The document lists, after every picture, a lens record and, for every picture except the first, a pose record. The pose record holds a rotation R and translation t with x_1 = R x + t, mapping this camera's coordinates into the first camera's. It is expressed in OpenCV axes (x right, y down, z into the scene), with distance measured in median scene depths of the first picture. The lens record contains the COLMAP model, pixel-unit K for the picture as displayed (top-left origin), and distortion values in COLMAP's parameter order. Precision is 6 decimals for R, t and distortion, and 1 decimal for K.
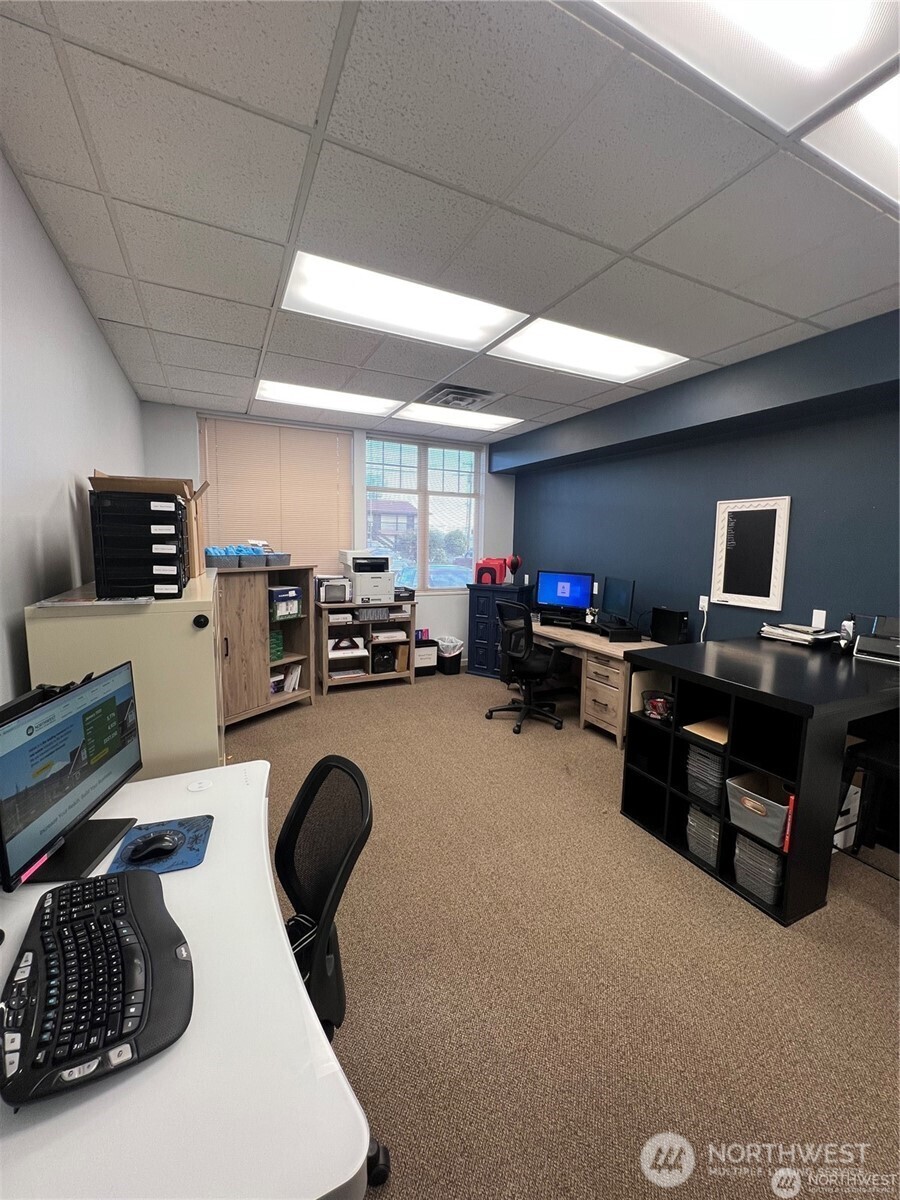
lens RADIAL K [[483.3, 0, 455.1], [0, 483.3, 598.9], [0, 0, 1]] dist [0.002219, 0.000434]
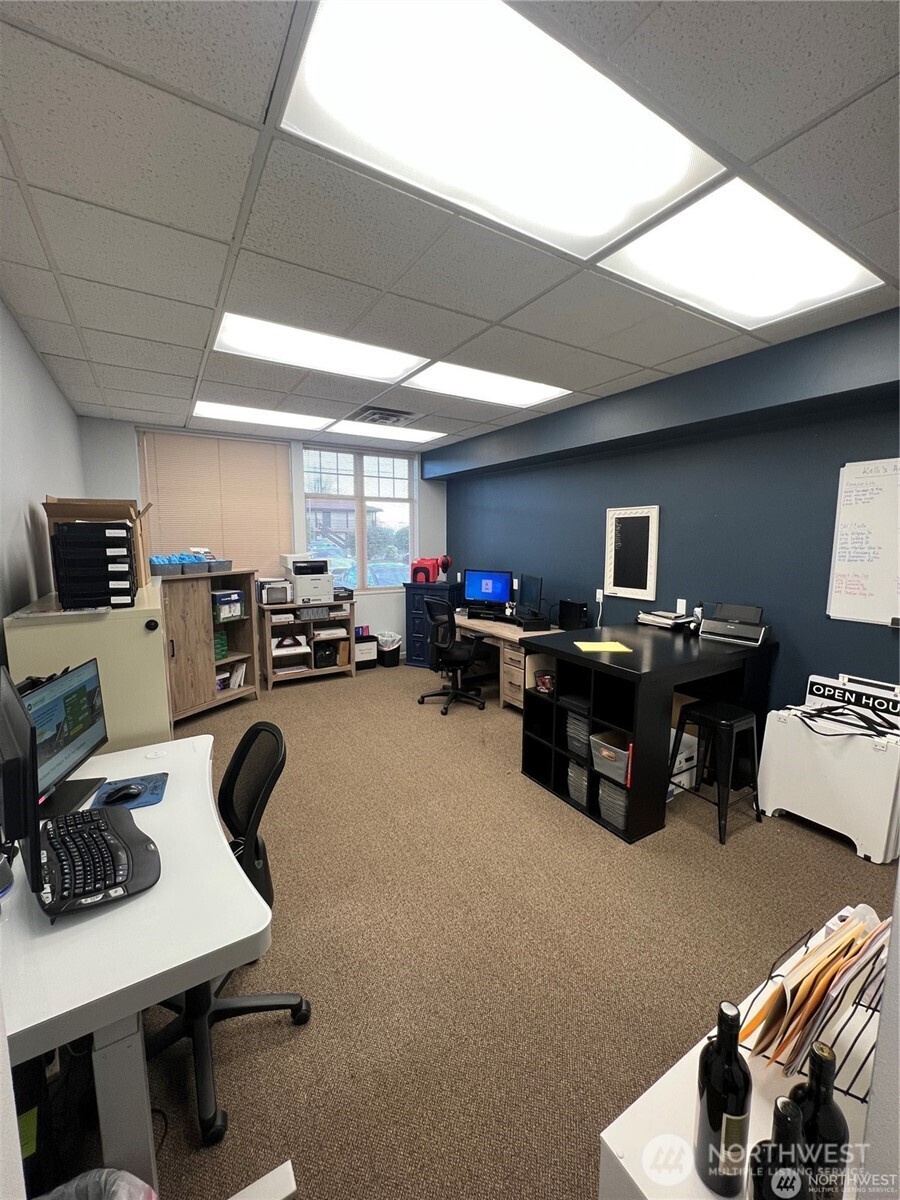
lens RADIAL K [[482.3, 0, 454.3], [0, 482.3, 598.4], [0, 0, 1]] dist [0.003992, 0.000825]
pose [[0.995418, -0.028162, 0.091375, 0.070508], [0.027341, 0.999574, 0.010231, -0.007054], [-0.091624, -0.007686, 0.995764, -0.158132]]
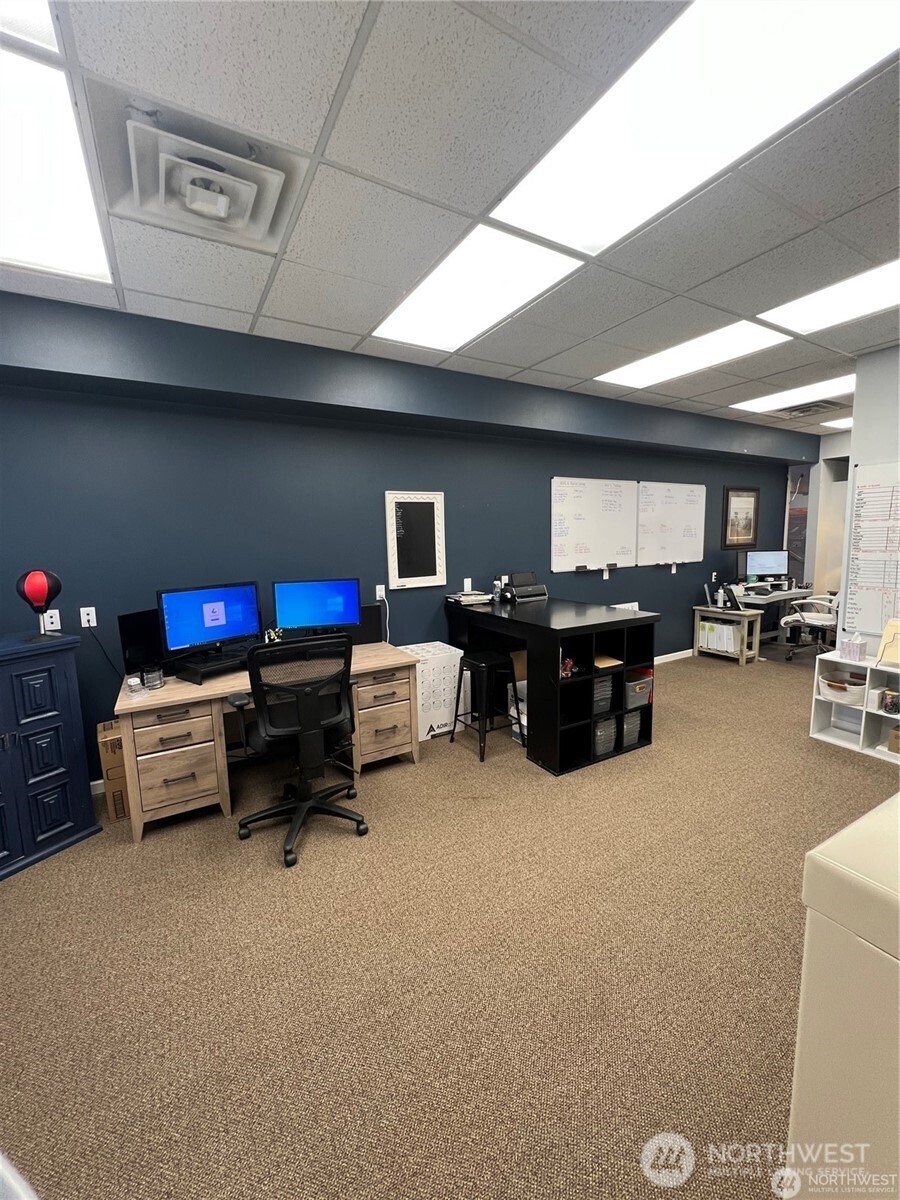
lens RADIAL K [[483.3, 0, 451.4], [0, 483.3, 597.2], [0, 0, 1]] dist [0.002219, 0.000434]
pose [[-0.069367, -0.143196, 0.987260, -0.596039], [0.141962, 0.978156, 0.151850, -0.137340], [-0.987439, 0.150686, -0.047524, 1.106536]]
